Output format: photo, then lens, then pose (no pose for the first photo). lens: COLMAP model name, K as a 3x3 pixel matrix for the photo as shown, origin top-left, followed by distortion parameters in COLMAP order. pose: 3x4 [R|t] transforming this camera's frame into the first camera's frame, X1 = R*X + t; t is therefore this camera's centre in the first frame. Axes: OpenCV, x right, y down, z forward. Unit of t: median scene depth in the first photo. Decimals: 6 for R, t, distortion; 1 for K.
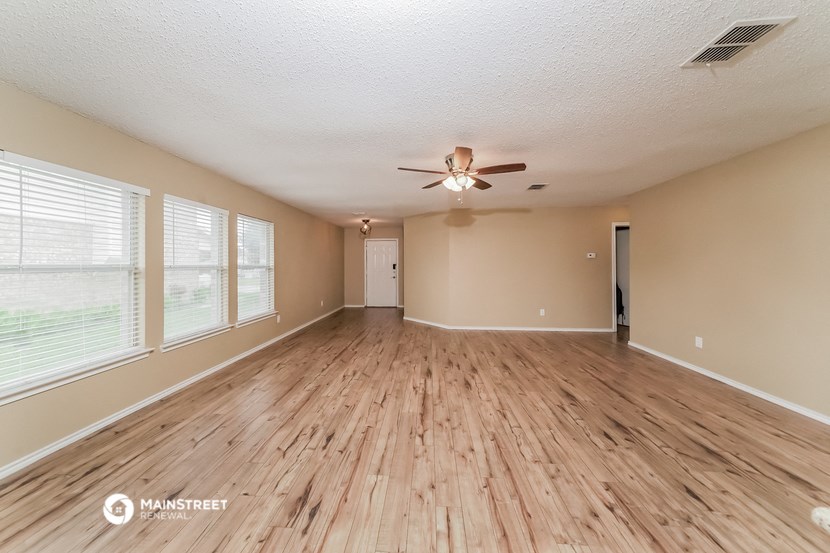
lens RADIAL K [[288.5, 0, 416.7], [0, 288.5, 265.9], [0, 0, 1]] dist [0.000163, 0.000010]
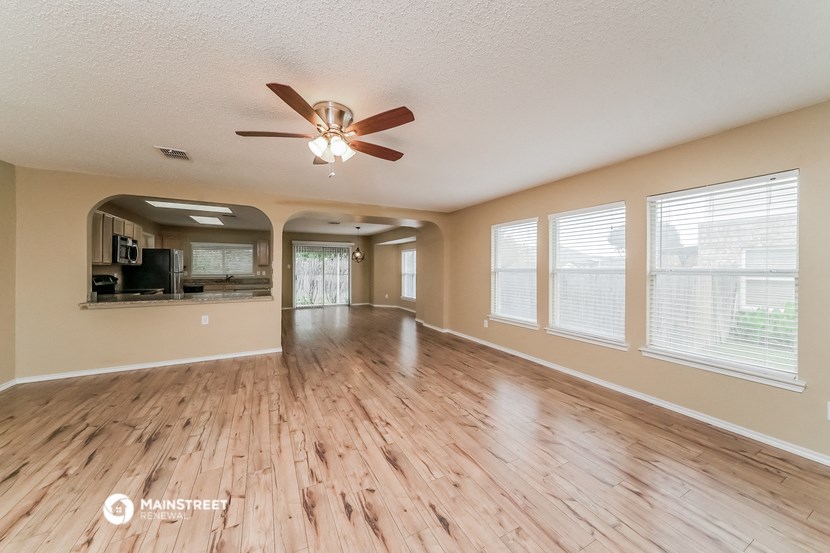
lens RADIAL K [[288.5, 0, 416.7], [0, 288.5, 265.9], [0, 0, 1]] dist [0.000163, 0.000010]
pose [[-0.858461, -0.005071, -0.512853, 0.427020], [-0.003863, 0.999987, -0.003421, -0.020512], [0.512864, -0.000956, -0.858469, 2.180391]]
